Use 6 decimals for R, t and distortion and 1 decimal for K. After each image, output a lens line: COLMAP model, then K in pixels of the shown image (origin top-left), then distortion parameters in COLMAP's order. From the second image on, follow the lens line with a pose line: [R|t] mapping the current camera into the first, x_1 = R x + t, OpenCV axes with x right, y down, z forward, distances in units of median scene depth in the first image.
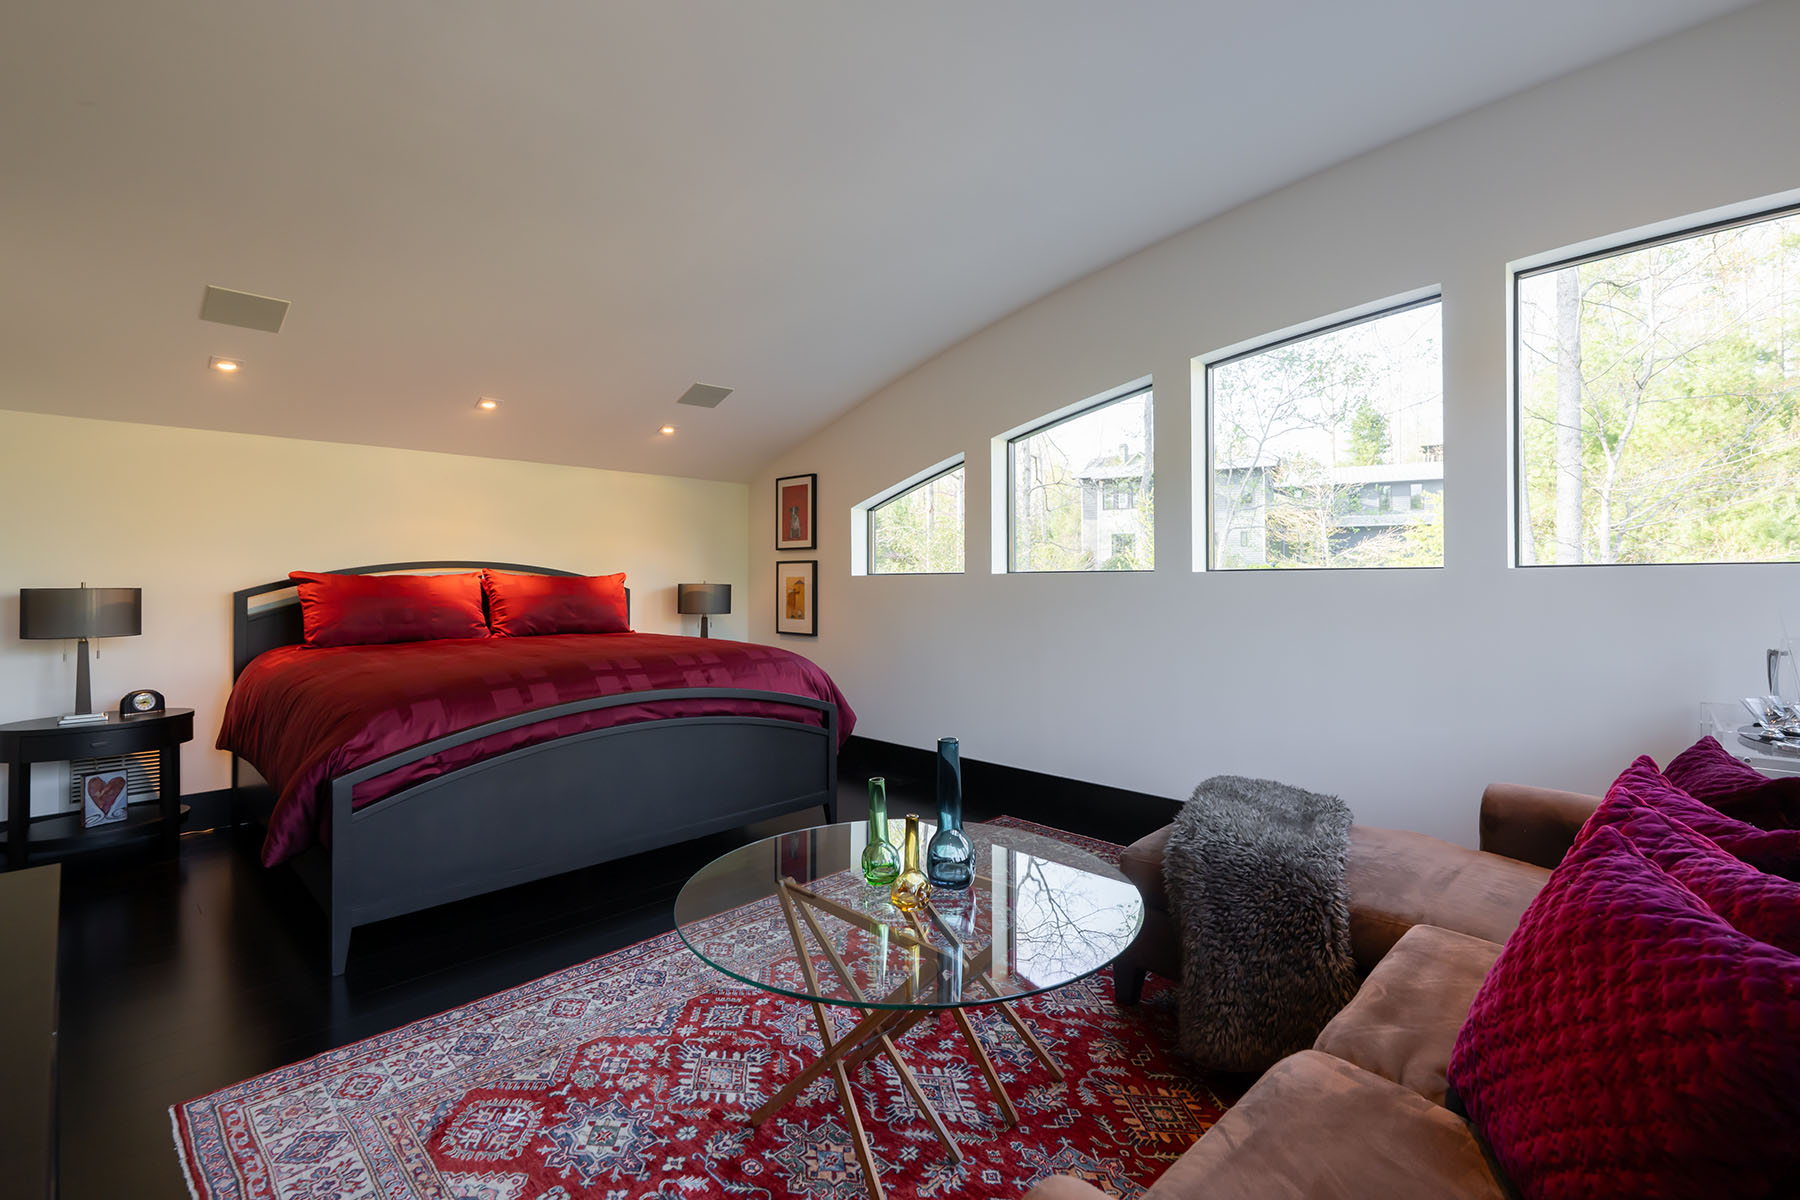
lens RADIAL K [[786.7, 0, 898.3], [0, 786.7, 579.8], [0, 0, 1]] dist [0.001456, 0.000464]
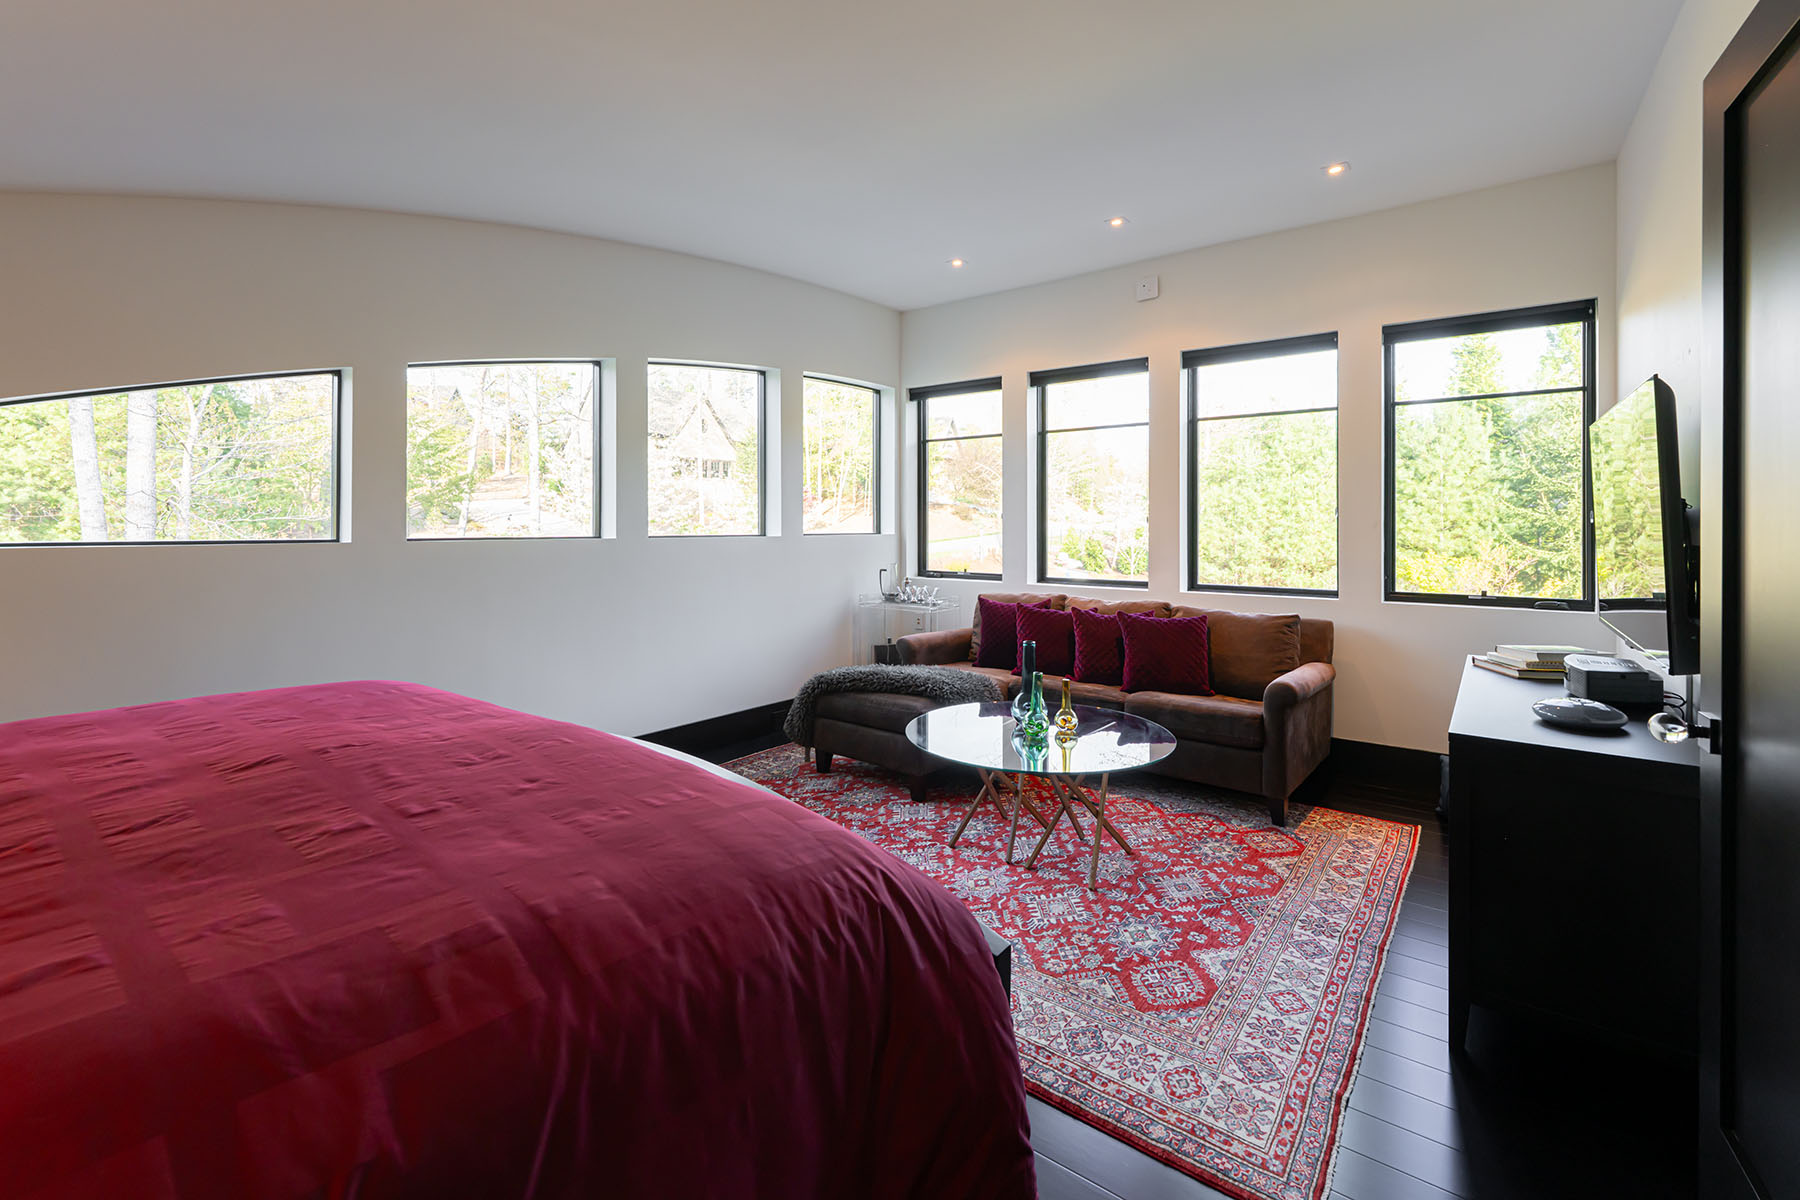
lens RADIAL K [[780.4, 0, 898.4], [0, 780.4, 527.2], [0, 0, 1]] dist [-0.000023, -0.000136]
pose [[-0.108132, 0.001949, 0.994135, -1.695696], [-0.003029, 0.999993, -0.002290, -0.048554], [-0.994132, -0.003259, -0.108126, 1.536598]]
